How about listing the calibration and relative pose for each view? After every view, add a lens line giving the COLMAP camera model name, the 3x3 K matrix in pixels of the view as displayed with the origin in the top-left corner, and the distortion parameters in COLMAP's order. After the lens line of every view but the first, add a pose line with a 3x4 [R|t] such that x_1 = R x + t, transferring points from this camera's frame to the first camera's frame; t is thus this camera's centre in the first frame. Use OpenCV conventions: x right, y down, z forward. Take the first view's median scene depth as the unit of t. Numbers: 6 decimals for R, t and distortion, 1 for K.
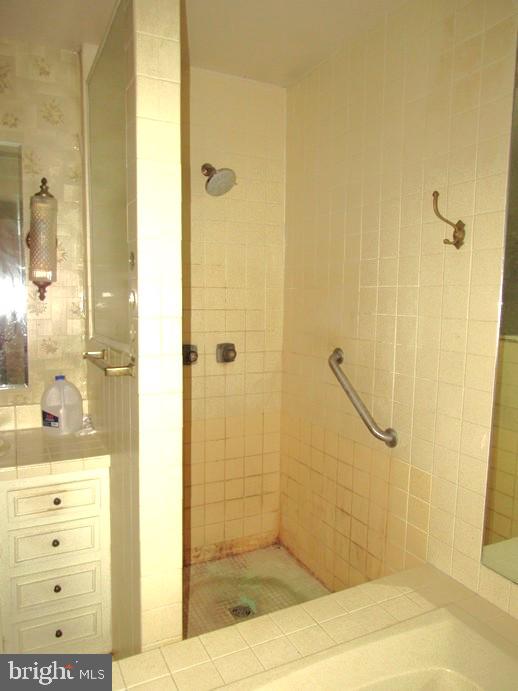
lens RADIAL K [[500.9, 0, 257.6], [0, 500.9, 345.7], [0, 0, 1]] dist [-0.006837, -0.000544]
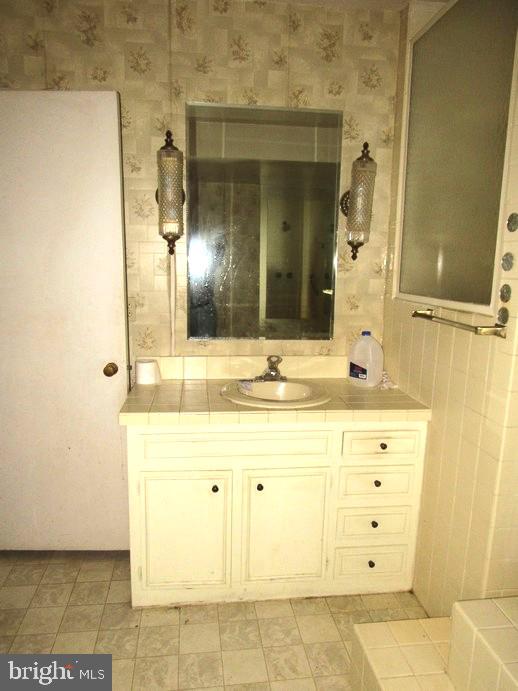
lens RADIAL K [[500.9, 0, 258.1], [0, 500.9, 345.9], [0, 0, 1]] dist [-0.006837, -0.000544]
pose [[0.947011, 0.066682, -0.314204, -0.278403], [-0.043082, 0.995744, 0.081471, 0.013647], [0.318300, -0.063618, 0.945853, -0.089864]]
